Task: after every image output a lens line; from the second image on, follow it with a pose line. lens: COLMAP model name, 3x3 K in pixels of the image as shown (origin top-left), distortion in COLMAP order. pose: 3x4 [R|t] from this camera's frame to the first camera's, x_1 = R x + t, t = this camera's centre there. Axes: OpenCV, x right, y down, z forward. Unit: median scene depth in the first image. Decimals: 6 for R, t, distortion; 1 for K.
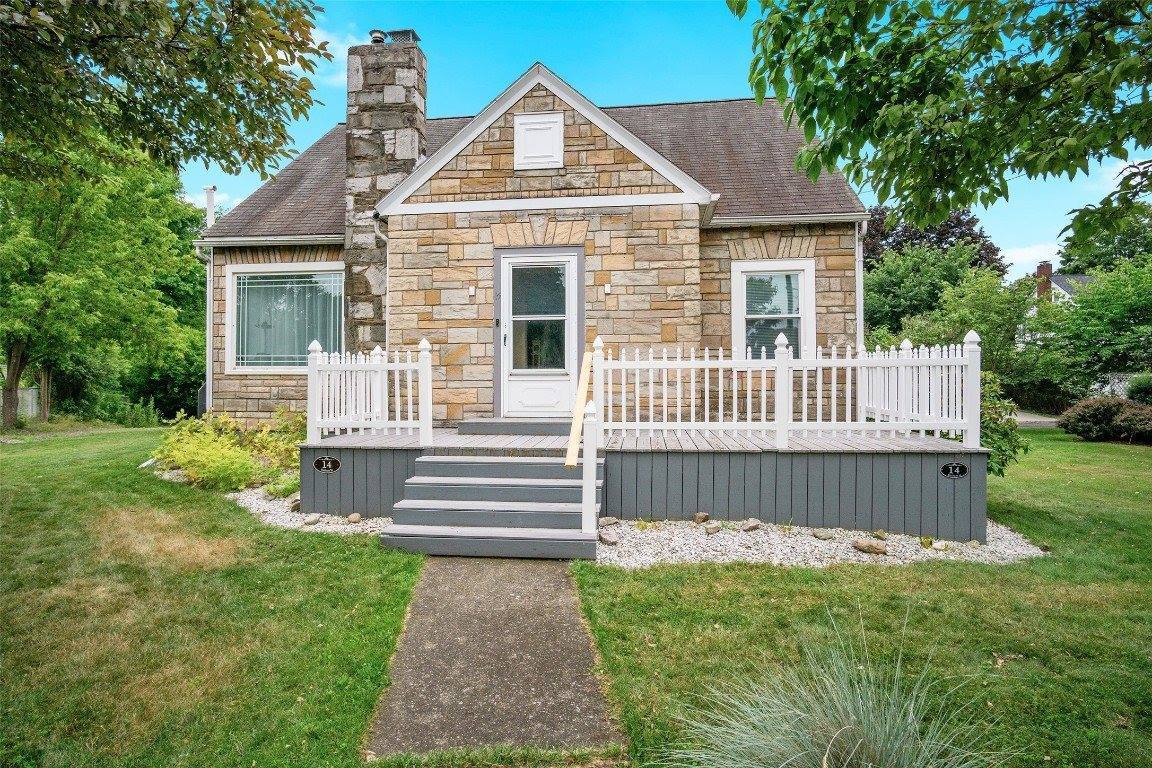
lens RADIAL K [[607.4, 0, 574.8], [0, 607.4, 383.0], [0, 0, 1]] dist [-0.027409, -0.000061]
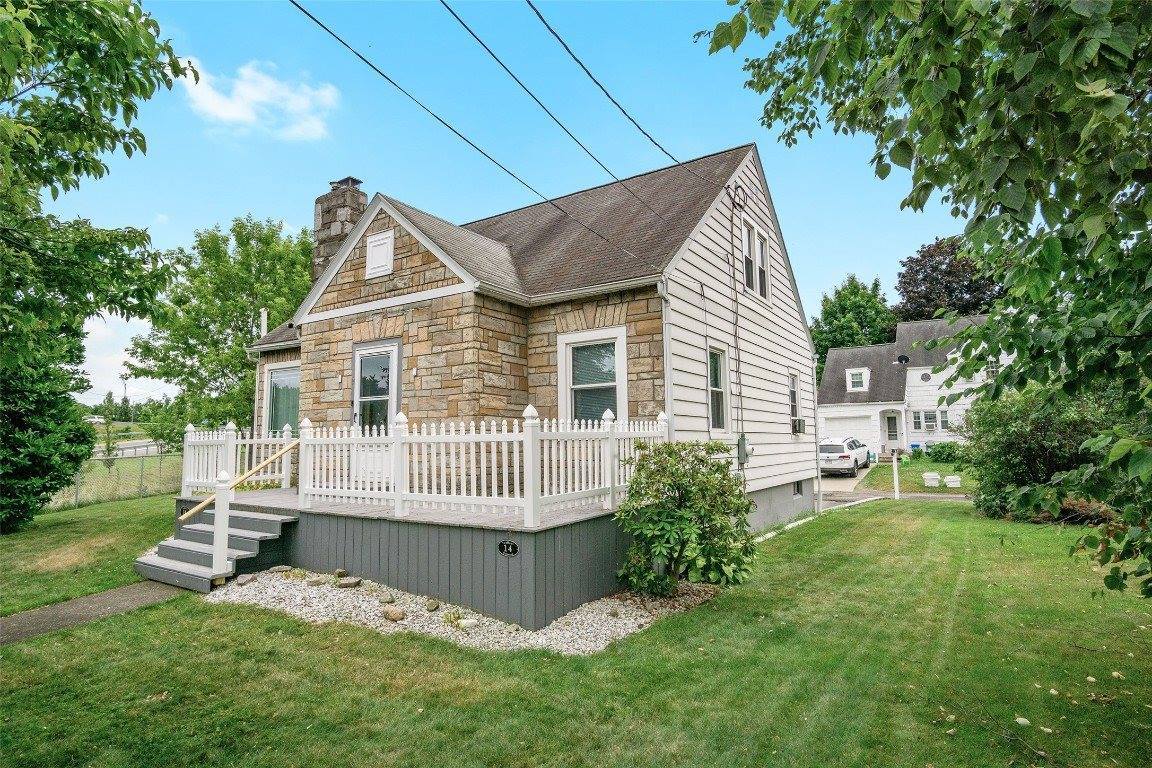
lens RADIAL K [[607.4, 0, 572.4], [0, 607.4, 382.9], [0, 0, 1]] dist [-0.027409, -0.000061]
pose [[0.899065, -0.049088, -0.435055, 0.815961], [0.006262, 0.995035, -0.099331, -0.016824], [0.437771, 0.086581, 0.894908, 0.097078]]
